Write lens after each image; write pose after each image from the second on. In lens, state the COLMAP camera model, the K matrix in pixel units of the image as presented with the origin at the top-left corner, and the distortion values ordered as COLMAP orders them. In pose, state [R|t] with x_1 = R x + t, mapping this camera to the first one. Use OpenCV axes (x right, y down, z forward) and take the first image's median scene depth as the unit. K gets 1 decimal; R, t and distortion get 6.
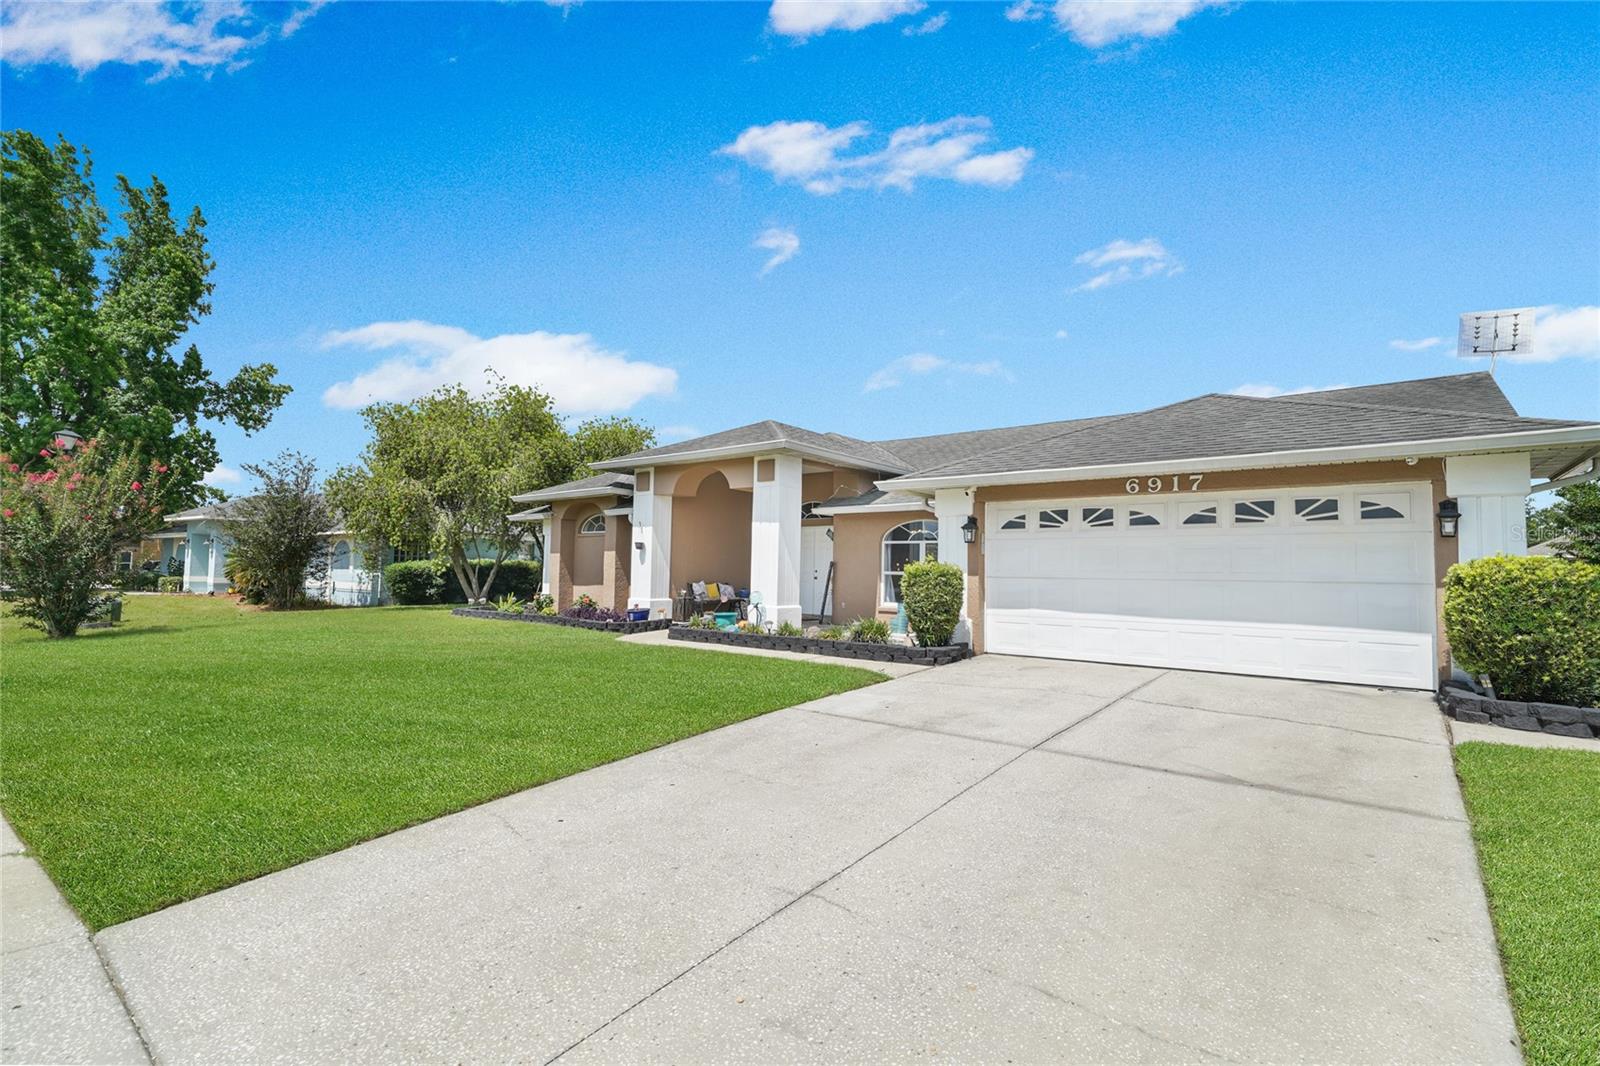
lens RADIAL K [[692.8, 0, 802.2], [0, 692.8, 557.1], [0, 0, 1]] dist [-0.001144, -0.000112]
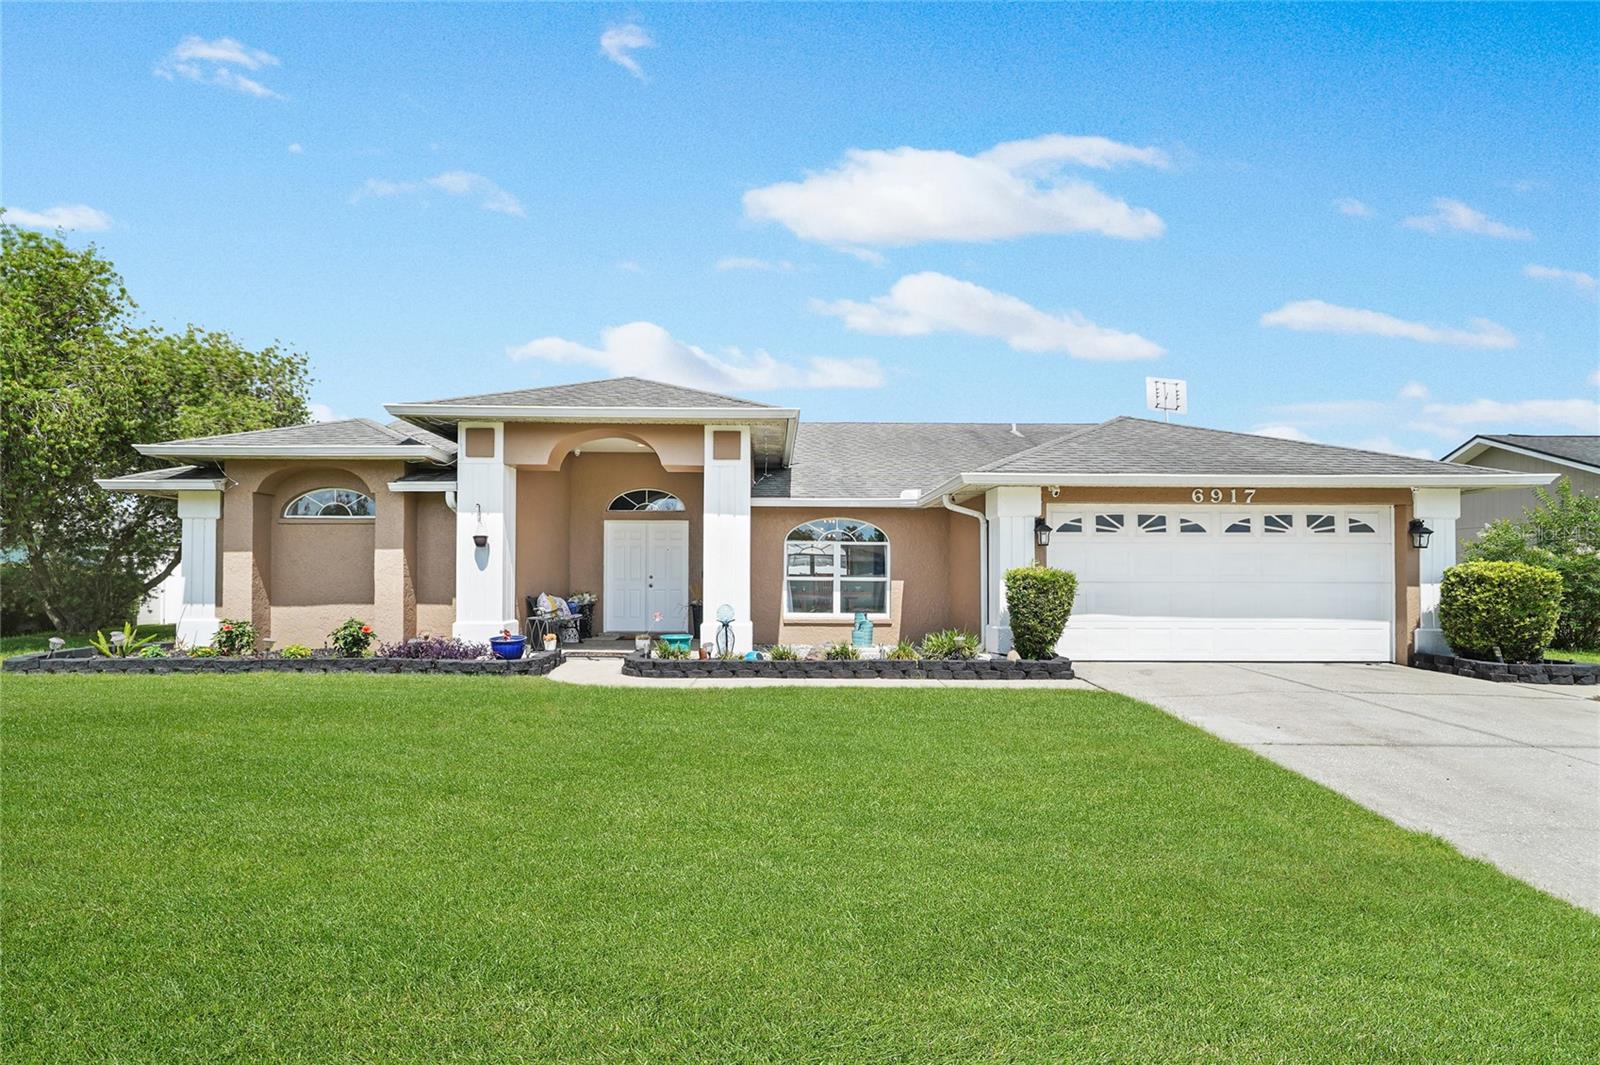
lens RADIAL K [[692.8, 0, 802.2], [0, 692.8, 556.6], [0, 0, 1]] dist [-0.001144, -0.000112]
pose [[0.793523, 0.006906, 0.608501, -0.651161], [-0.004103, 0.999974, -0.005998, 0.001376], [-0.608526, 0.002263, 0.793531, 0.504498]]
